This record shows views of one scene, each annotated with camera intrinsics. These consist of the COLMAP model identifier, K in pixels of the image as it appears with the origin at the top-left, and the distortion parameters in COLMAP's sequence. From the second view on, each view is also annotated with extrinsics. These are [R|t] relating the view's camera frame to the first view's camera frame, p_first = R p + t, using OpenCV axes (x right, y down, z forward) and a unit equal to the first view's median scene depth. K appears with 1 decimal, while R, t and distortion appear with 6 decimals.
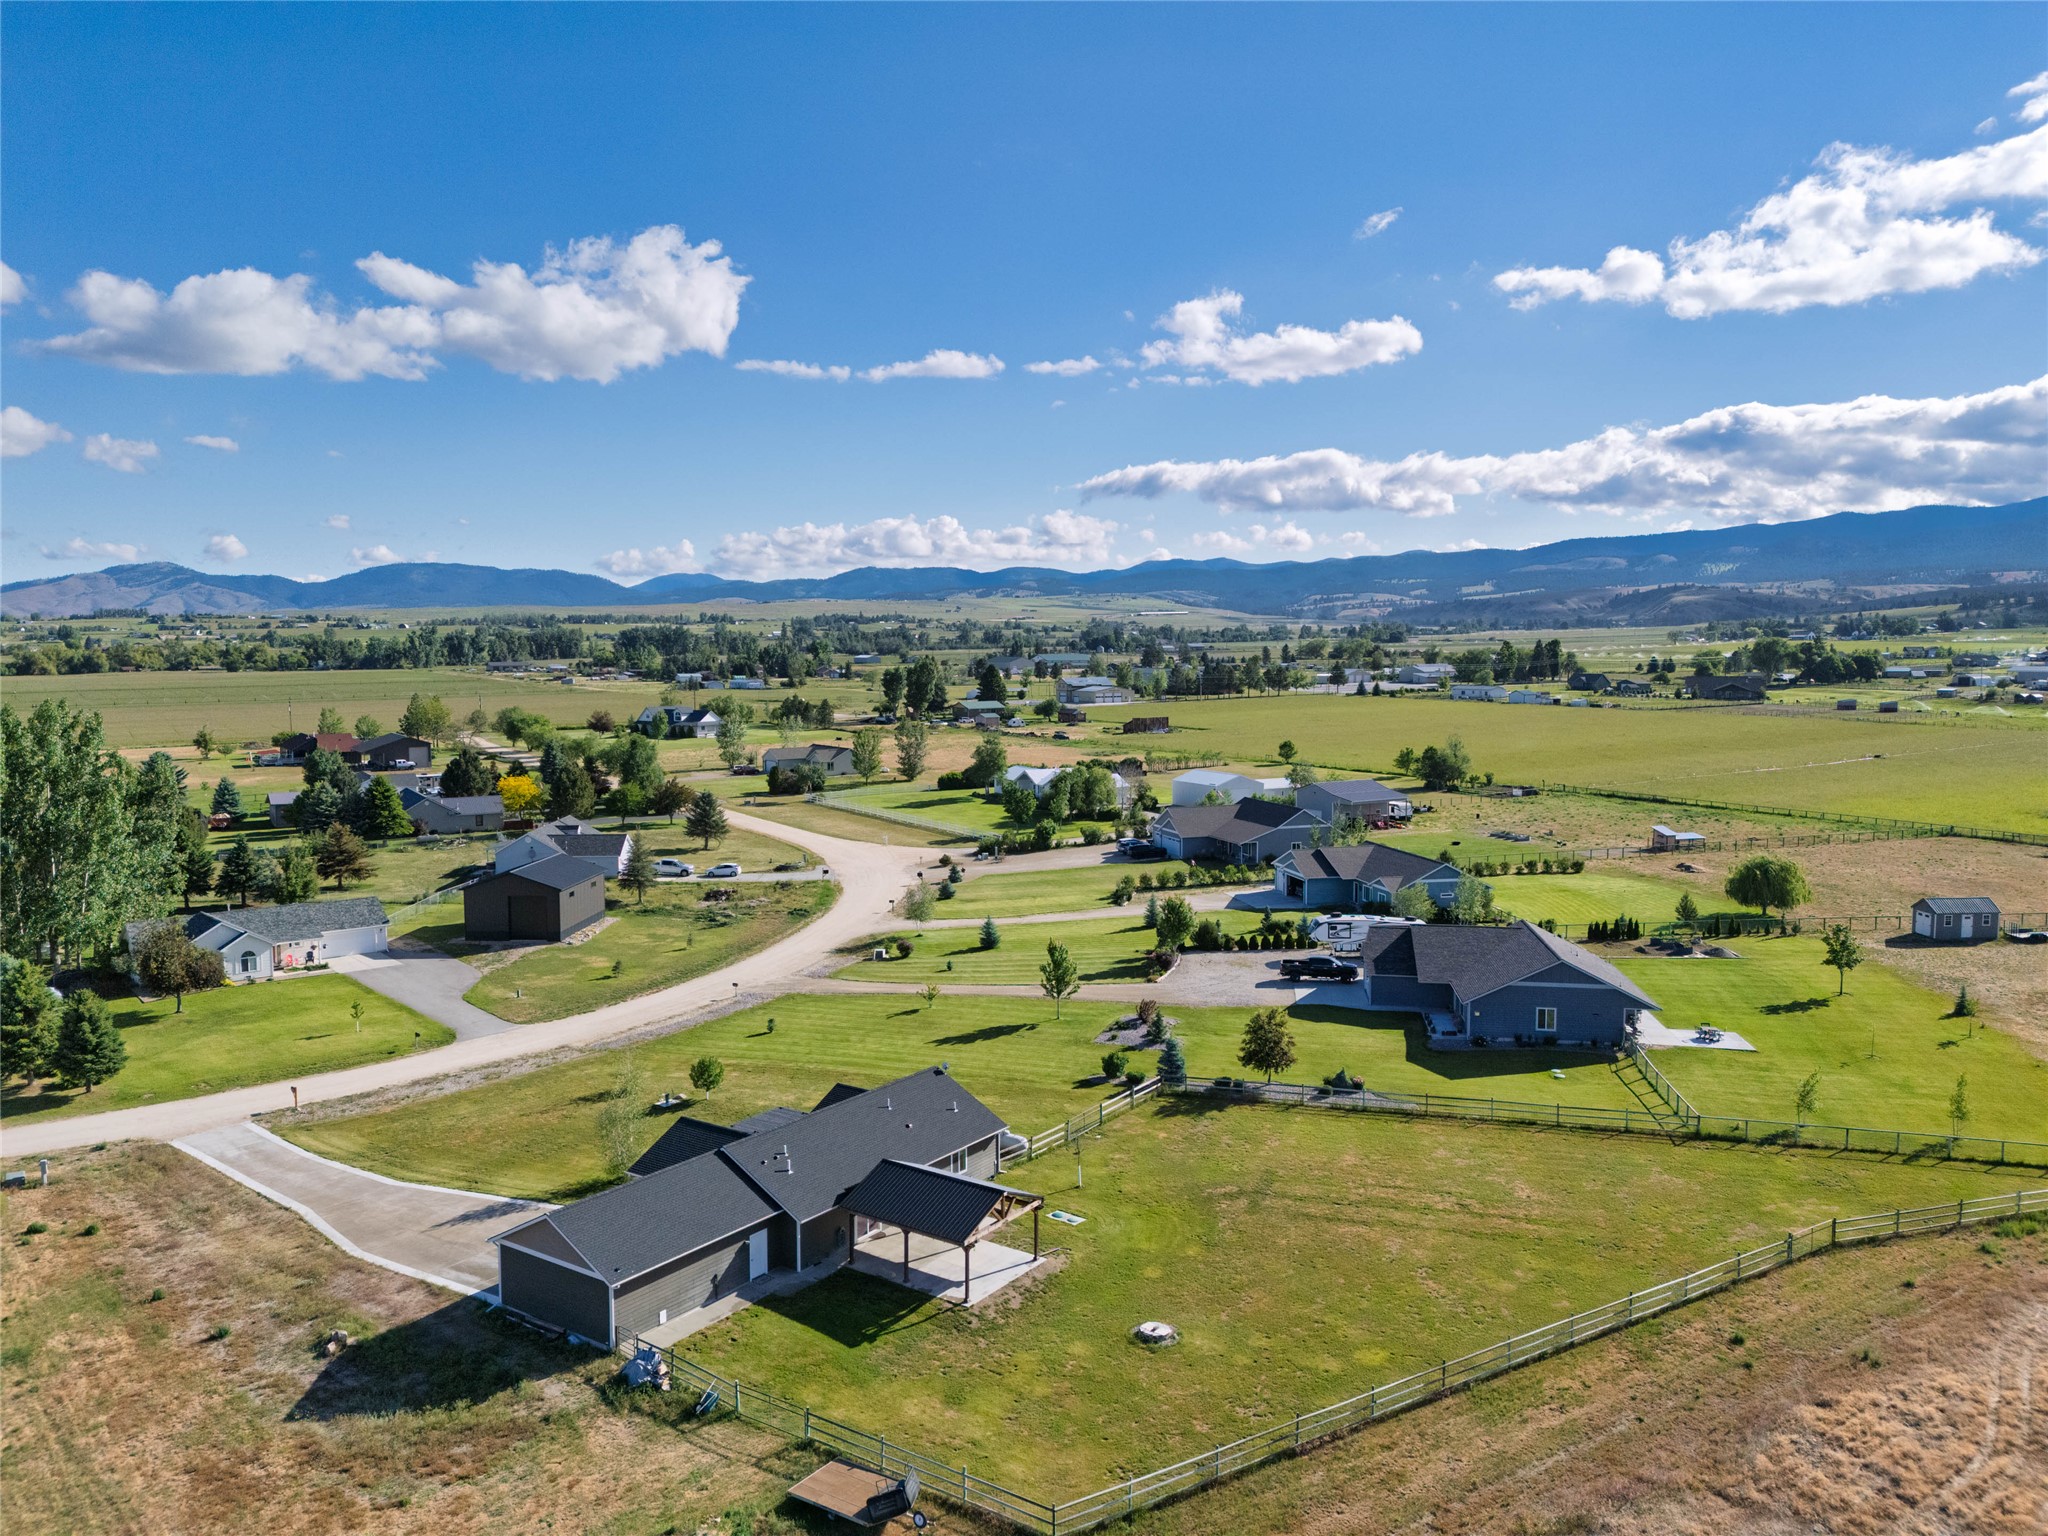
lens RADIAL K [[1486.1, 0, 1024.1], [0, 1486.1, 793.1], [0, 0, 1]] dist [0.083270, -0.084279]
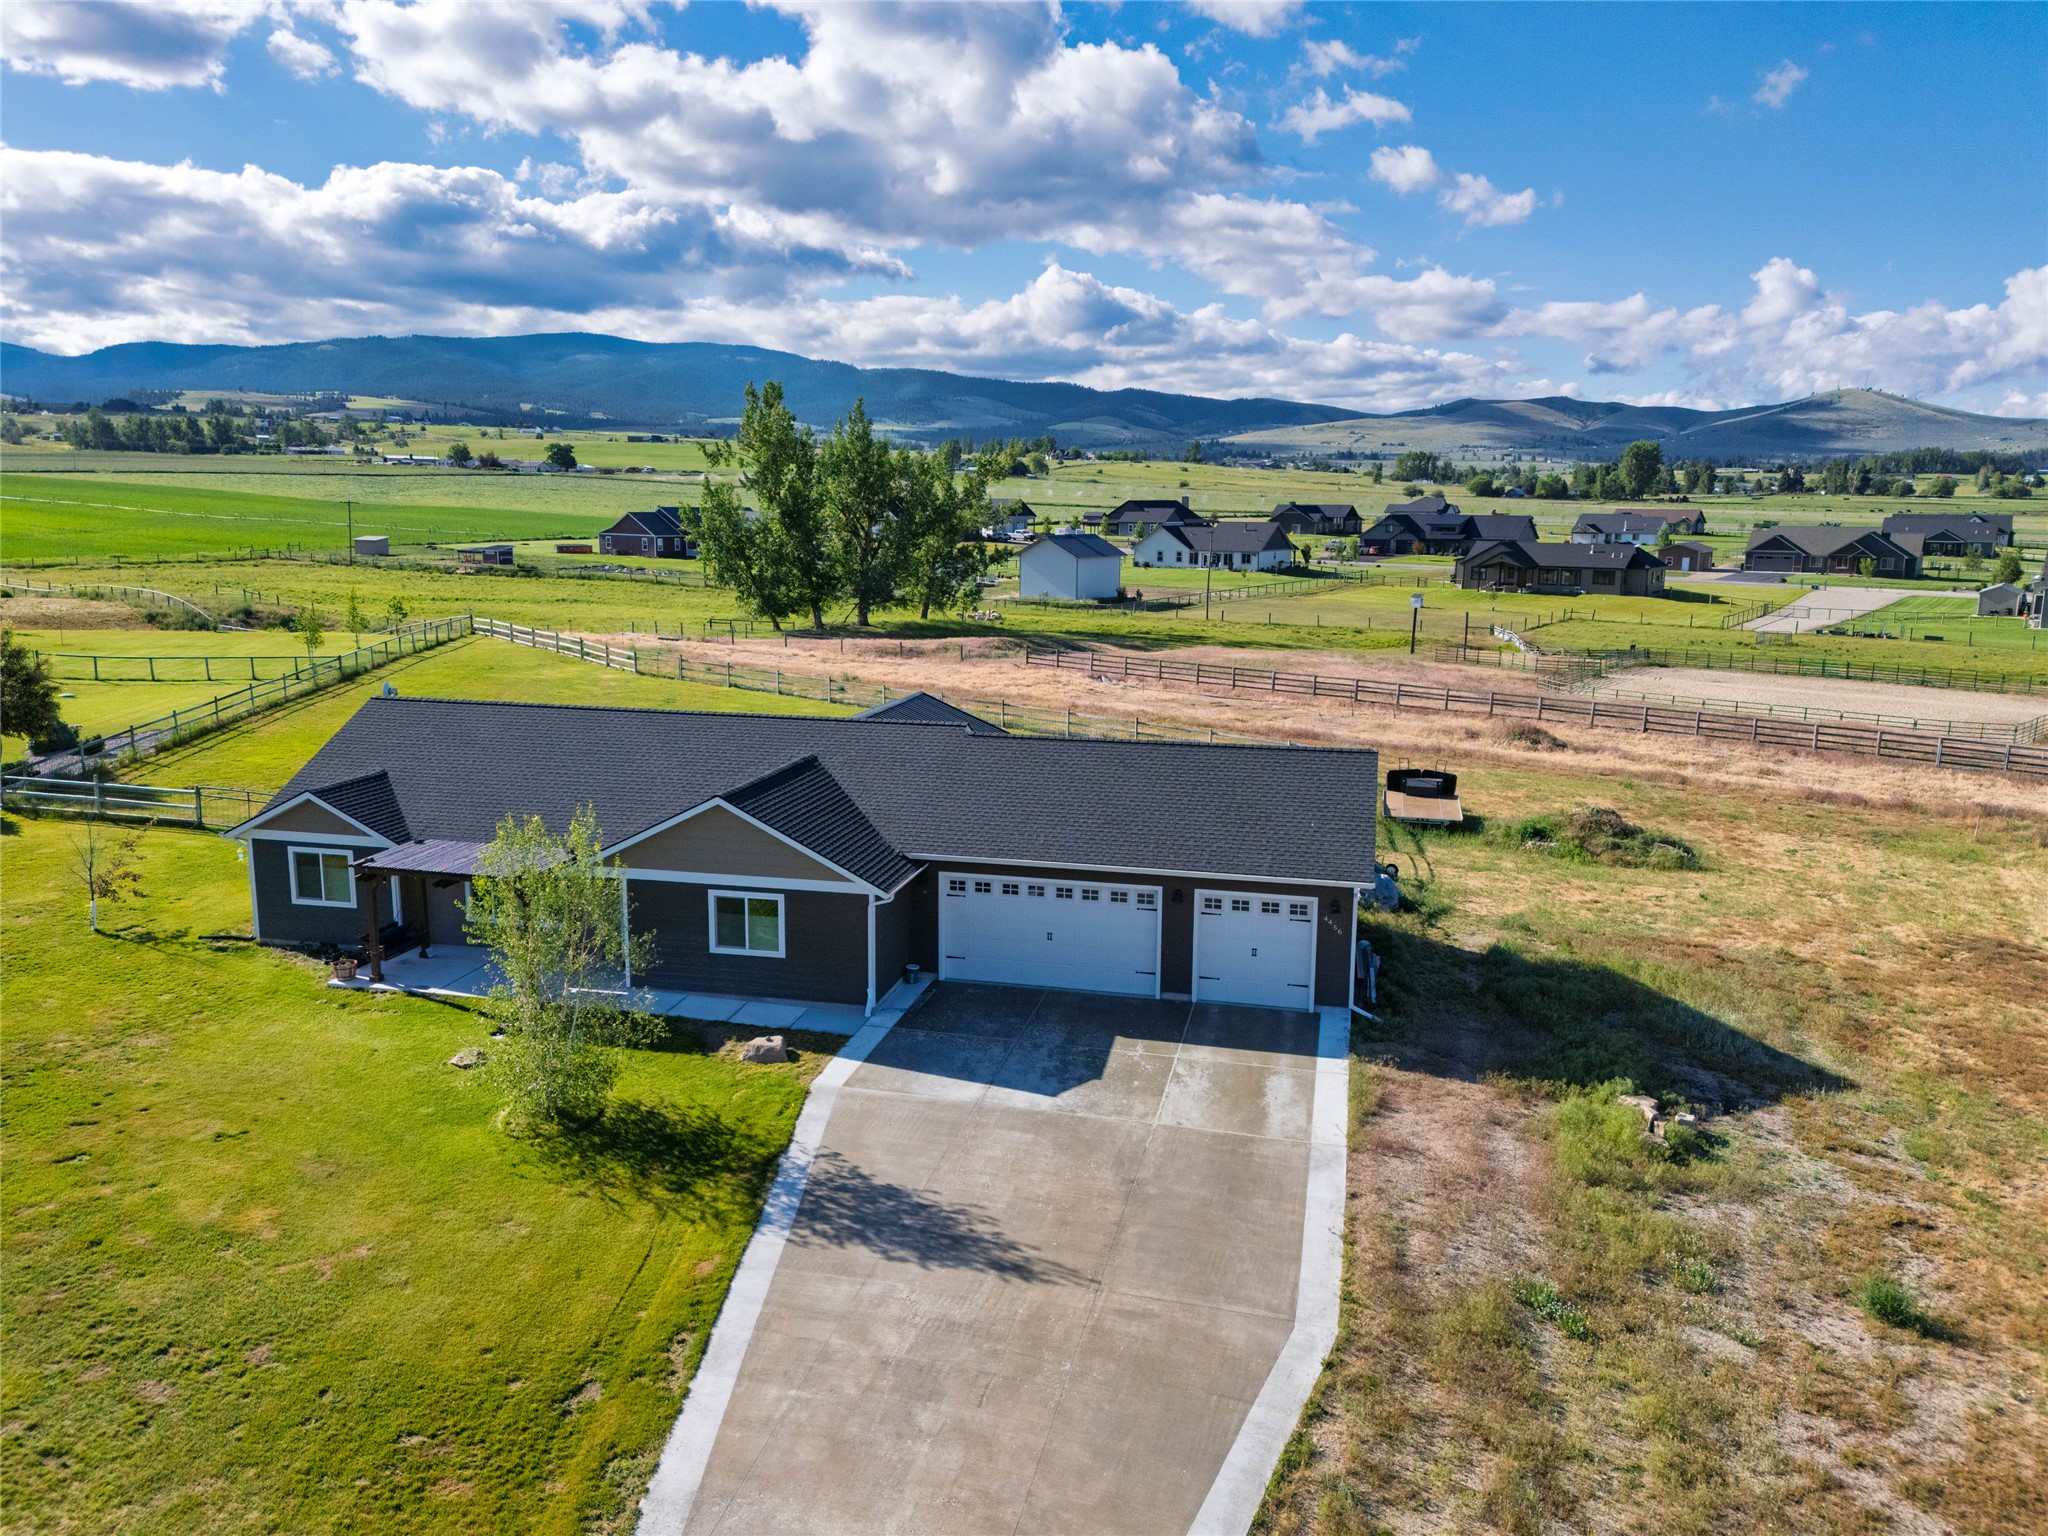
lens RADIAL K [[1492.2, 0, 1024.0], [0, 1492.2, 768.0], [0, 0, 1]] dist [0.079919, -0.077193]
pose [[-0.377910, -0.170342, 0.910037, -0.343825], [0.084180, 0.972536, 0.216998, 0.071775], [-0.922007, 0.158613, -0.353192, 0.591398]]
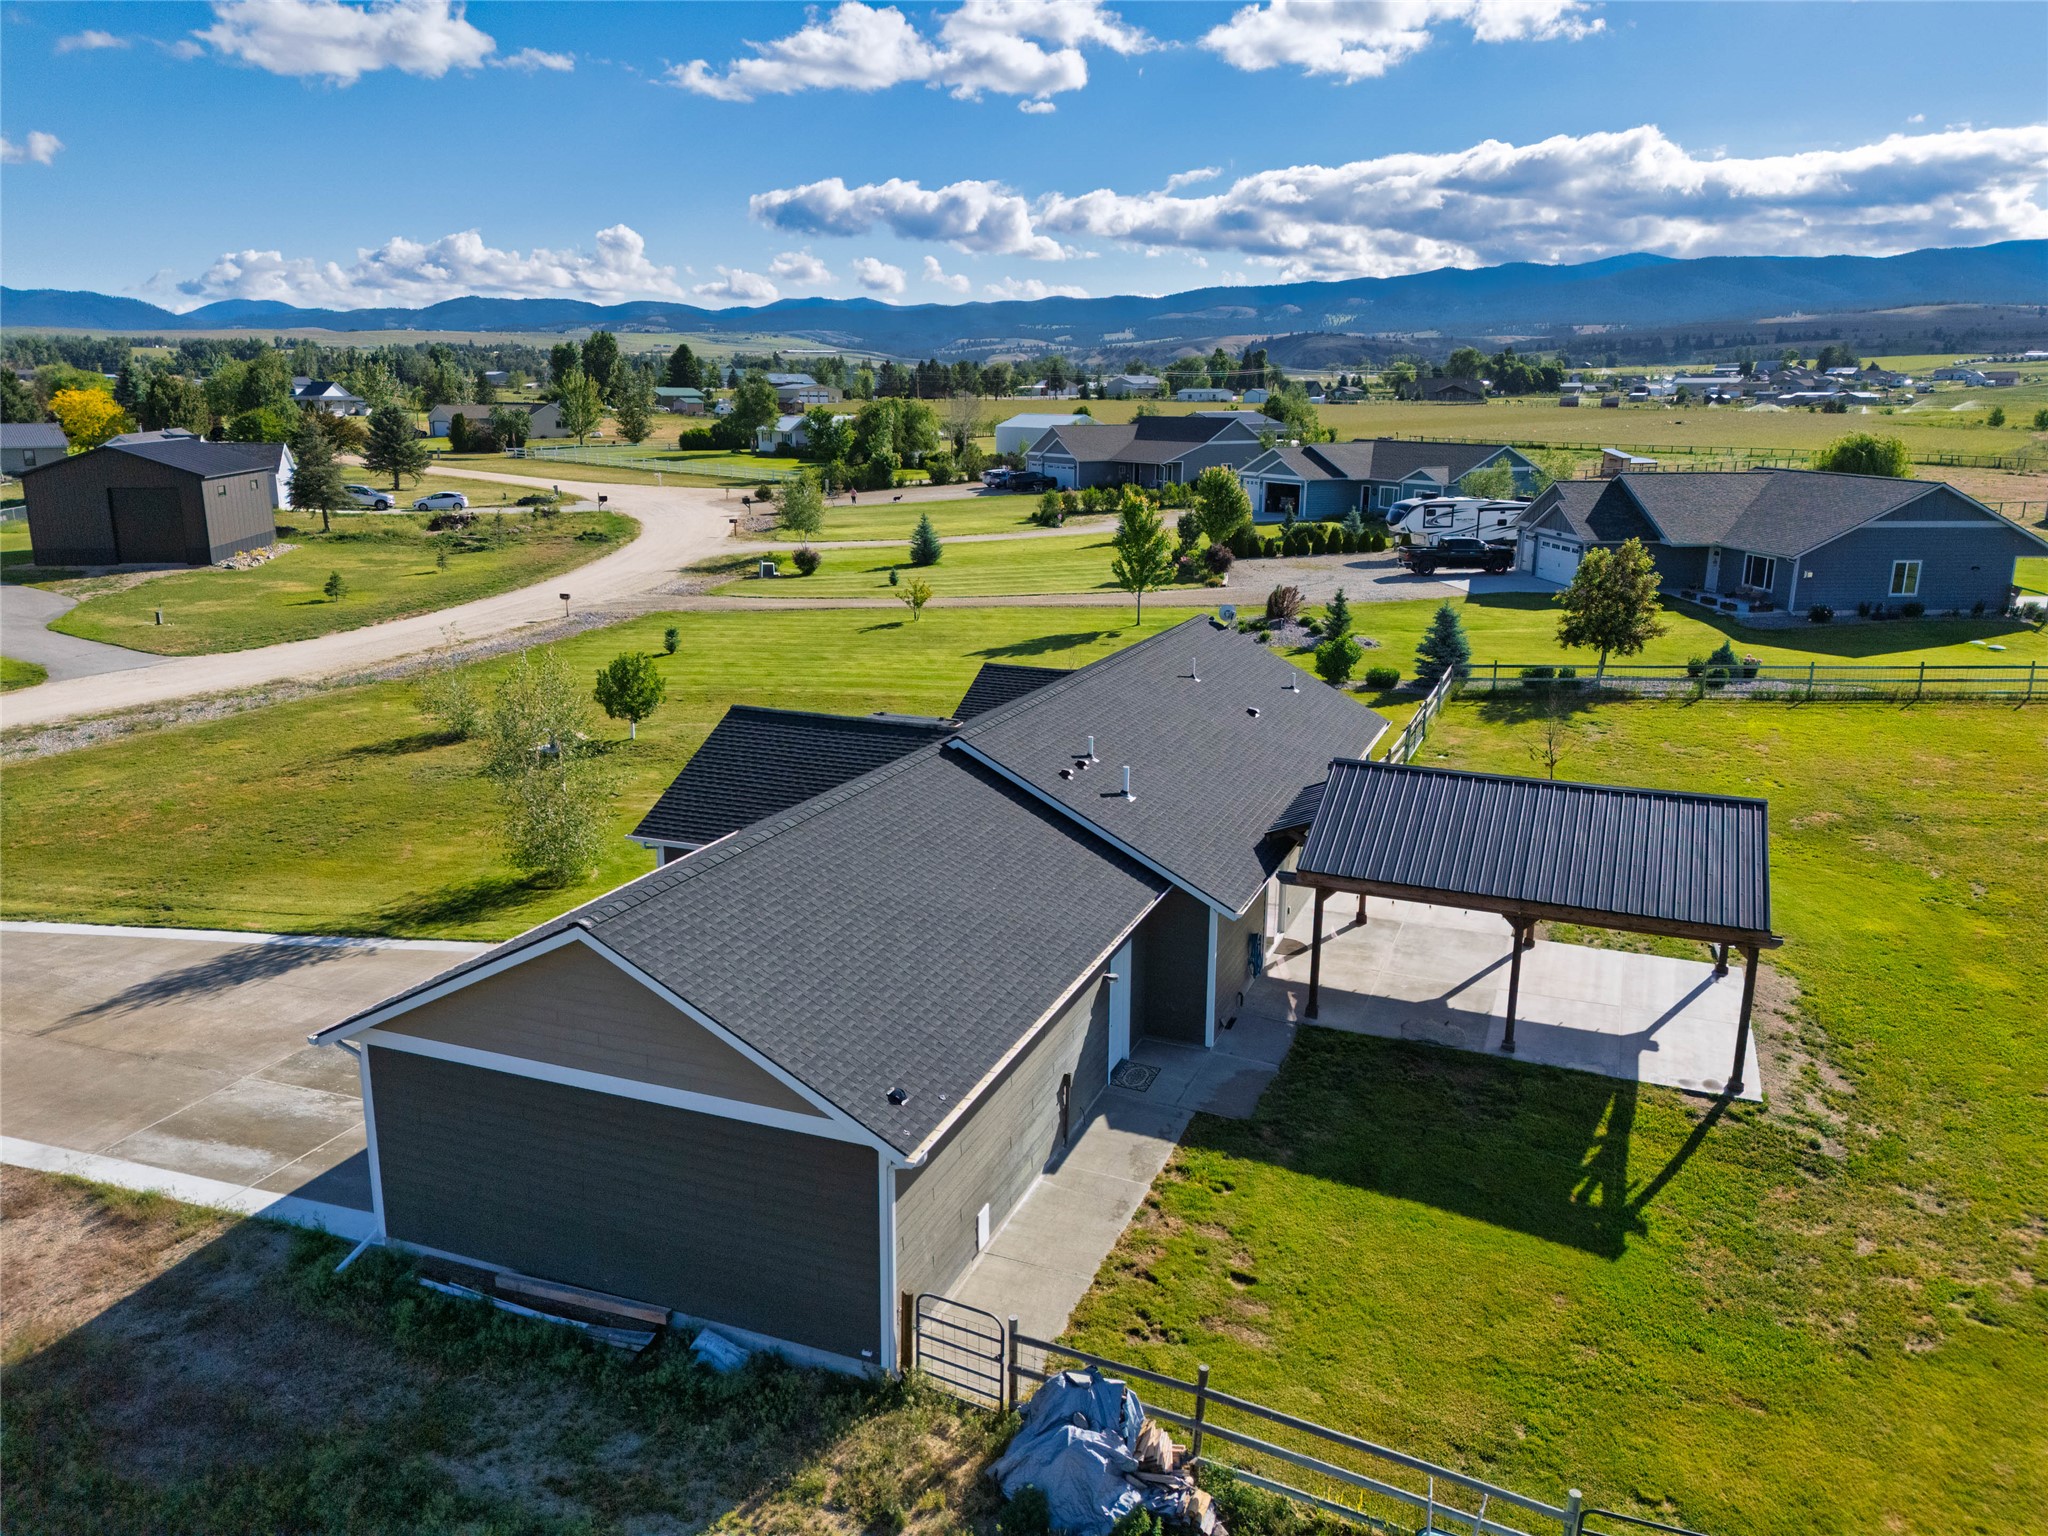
lens RADIAL K [[1486.1, 0, 1024.1], [0, 1486.1, 793.1], [0, 0, 1]] dist [0.083270, -0.084279]
pose [[0.972867, -0.052095, 0.225425, -0.135478], [0.015024, 0.986489, 0.163137, 0.097241], [-0.230878, -0.155324, 0.960505, 0.330269]]
